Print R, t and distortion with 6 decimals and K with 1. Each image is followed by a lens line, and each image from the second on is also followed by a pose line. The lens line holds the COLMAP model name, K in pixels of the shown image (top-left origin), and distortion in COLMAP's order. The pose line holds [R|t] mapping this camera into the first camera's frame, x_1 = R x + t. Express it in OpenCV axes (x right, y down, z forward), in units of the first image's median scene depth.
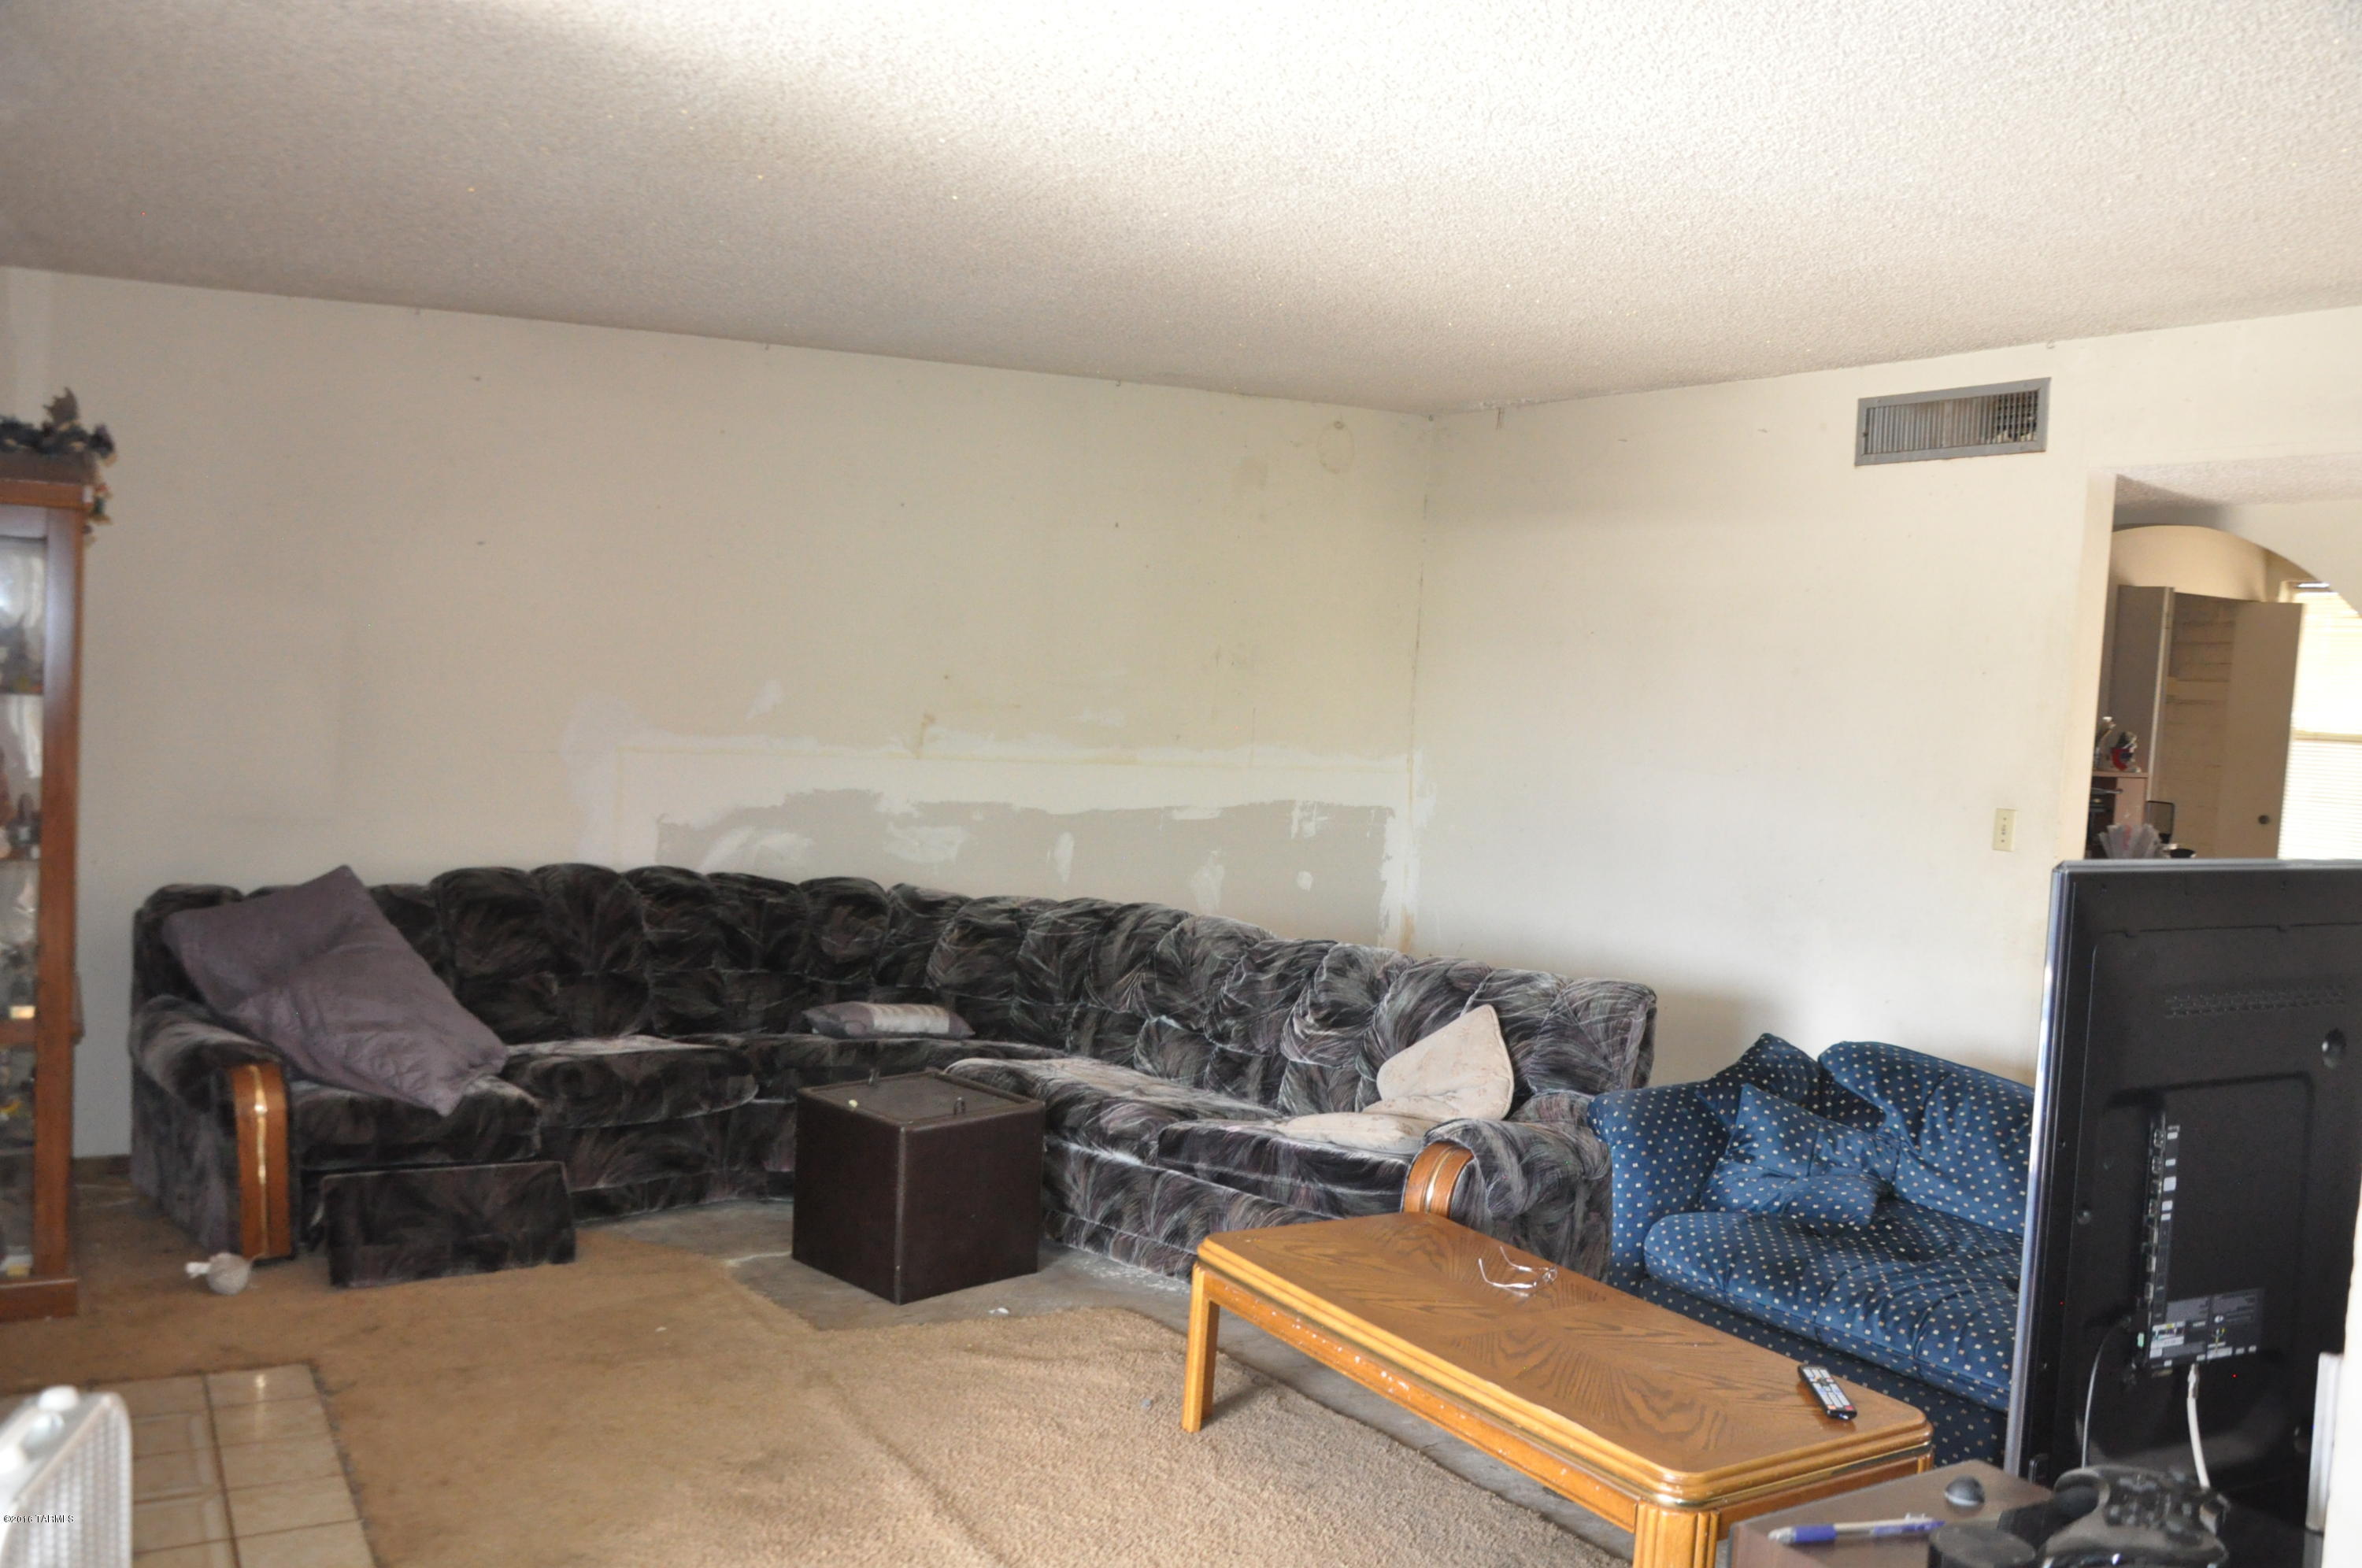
lens RADIAL K [[1992.9, 0, 1172.8], [0, 1992.9, 809.5], [0, 0, 1]] dist [-0.136208, 0.162110]
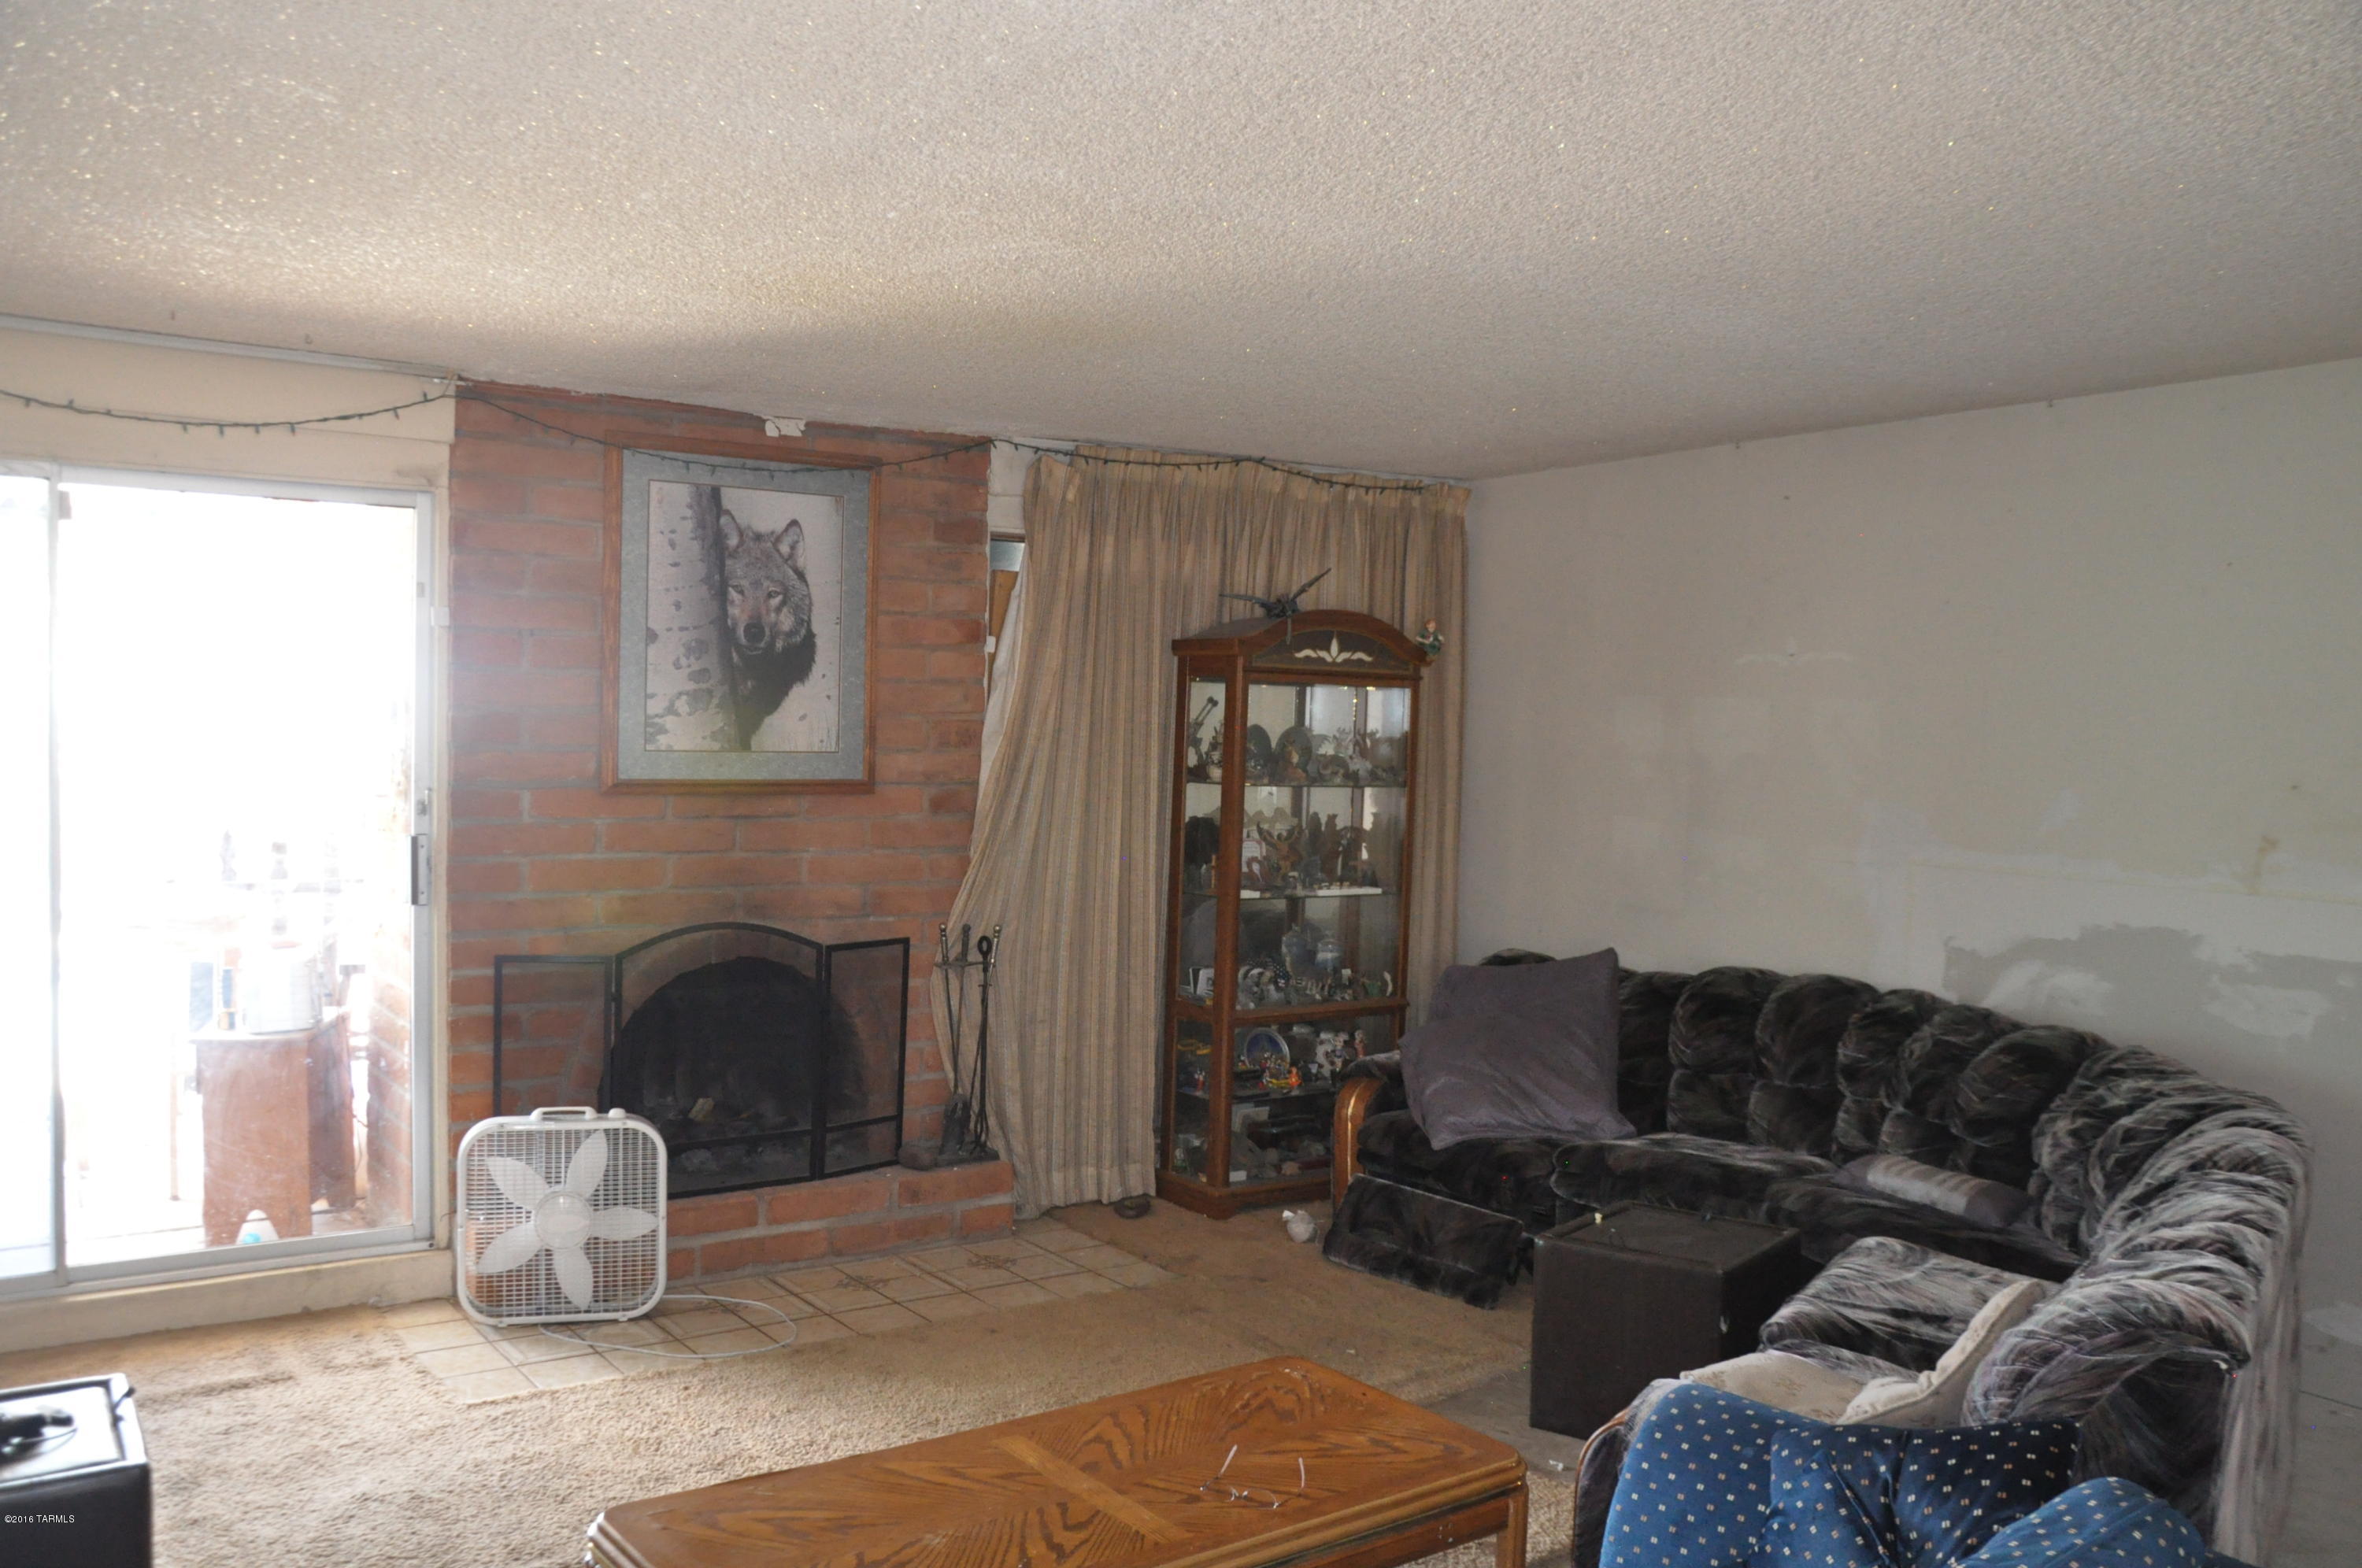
lens RADIAL K [[1992.9, 0, 1172.8], [0, 1992.9, 809.5], [0, 0, 1]] dist [-0.136208, 0.162110]
pose [[0.096480, -0.003395, -0.995329, 0.584990], [-0.088990, 0.995960, -0.012023, -0.012803], [0.991349, 0.089735, 0.095788, 0.531879]]
